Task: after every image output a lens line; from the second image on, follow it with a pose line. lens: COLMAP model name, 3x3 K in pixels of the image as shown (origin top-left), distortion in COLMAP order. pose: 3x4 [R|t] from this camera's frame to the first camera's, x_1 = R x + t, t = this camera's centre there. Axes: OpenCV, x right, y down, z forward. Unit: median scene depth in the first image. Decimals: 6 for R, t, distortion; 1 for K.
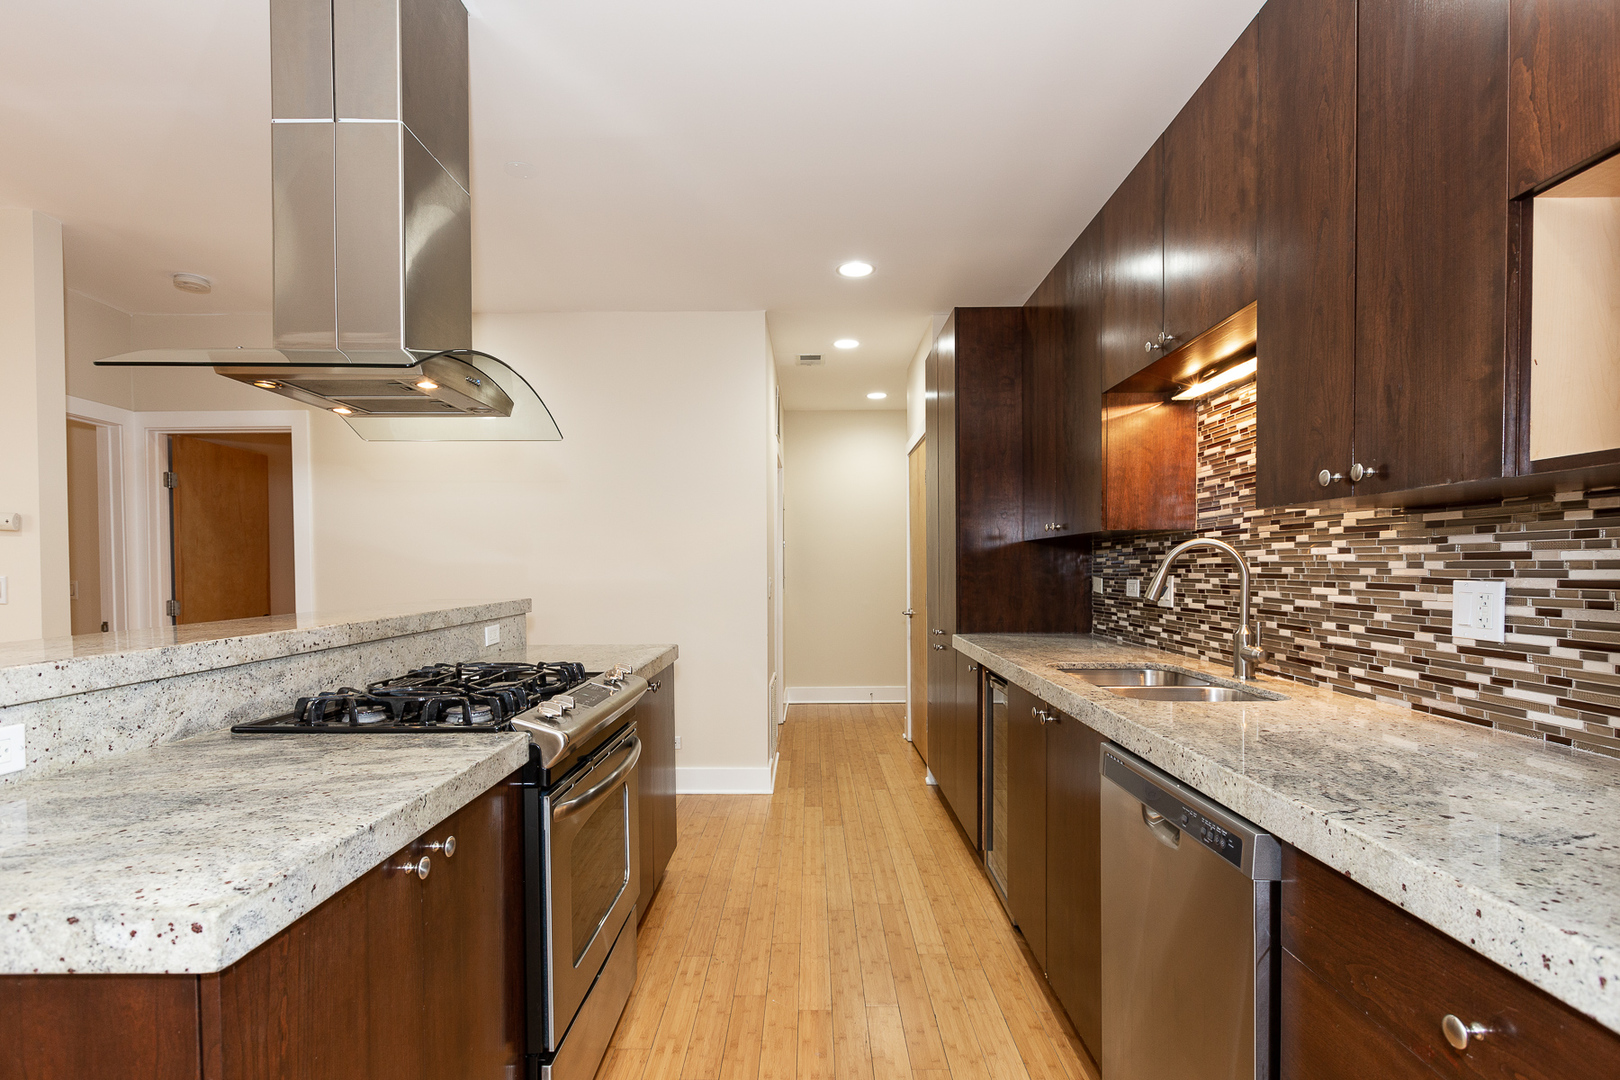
lens RADIAL K [[764.4, 0, 788.1], [0, 764.4, 588.9], [0, 0, 1]] dist [-0.002171, -0.000231]
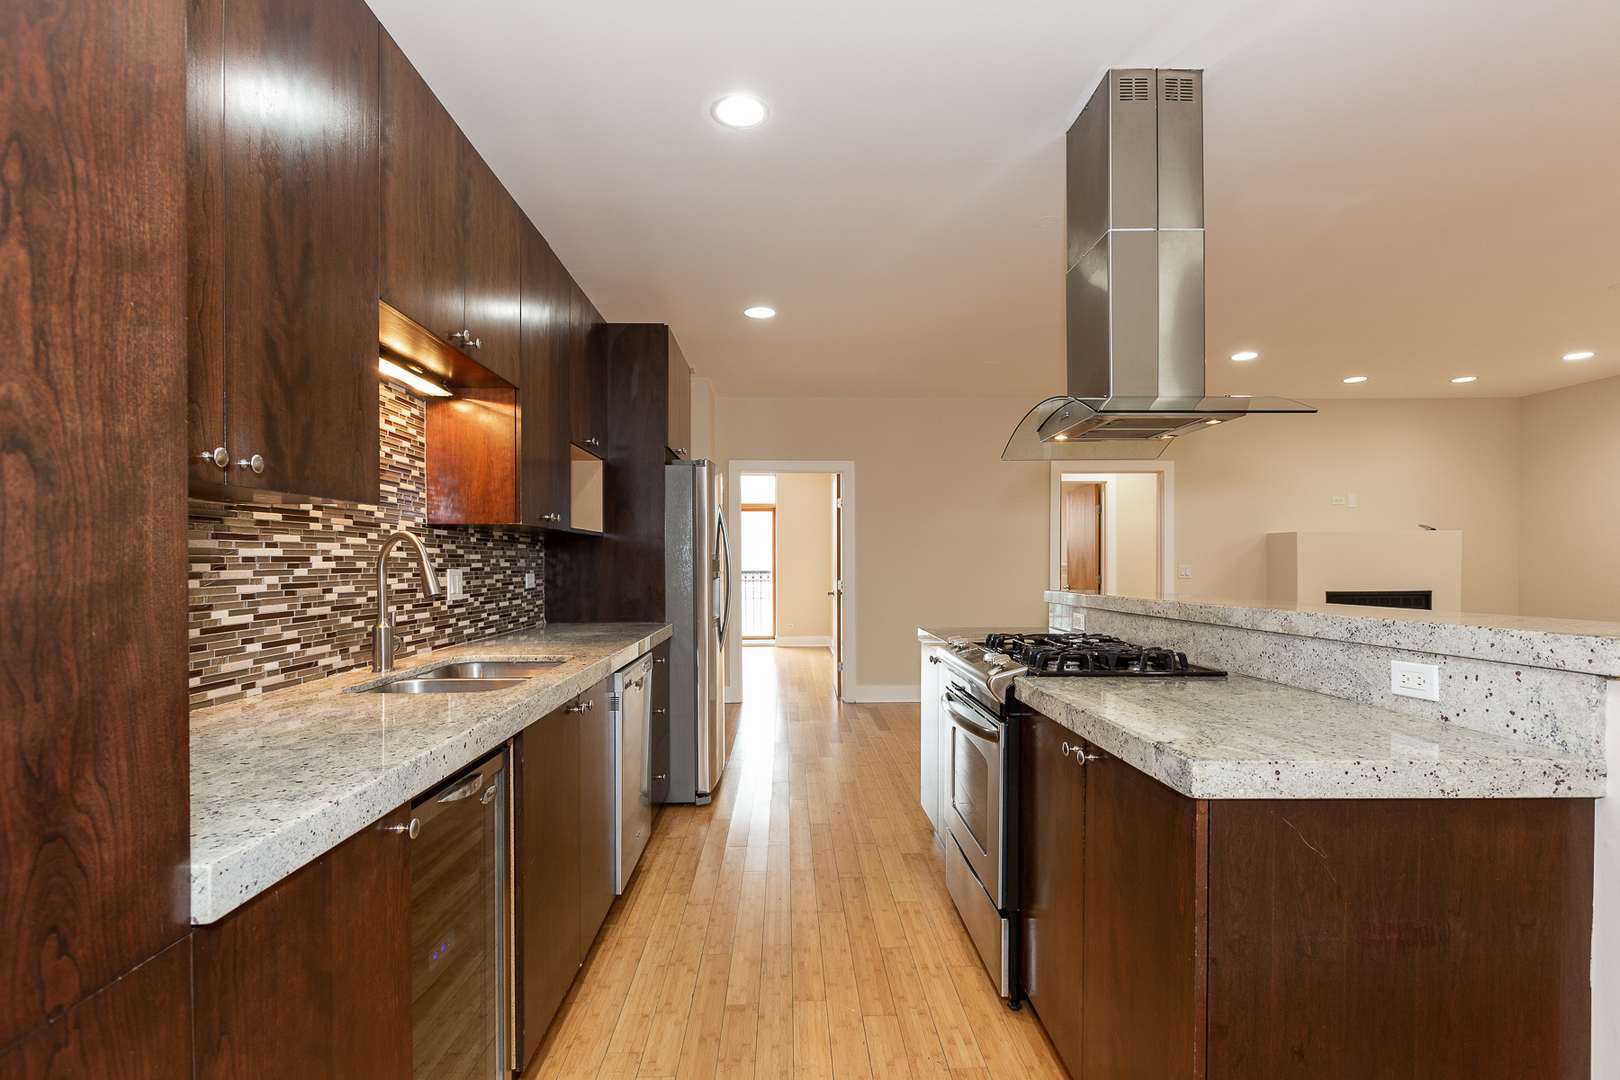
lens RADIAL K [[764.4, 0, 809.5], [0, 764.4, 552.8], [0, 0, 1]] dist [-0.002171, -0.000231]
pose [[-0.998212, 0.004700, -0.059595, 0.094399], [0.003744, 0.999862, 0.016159, -0.053878], [0.059663, 0.015907, -0.998092, 2.034850]]
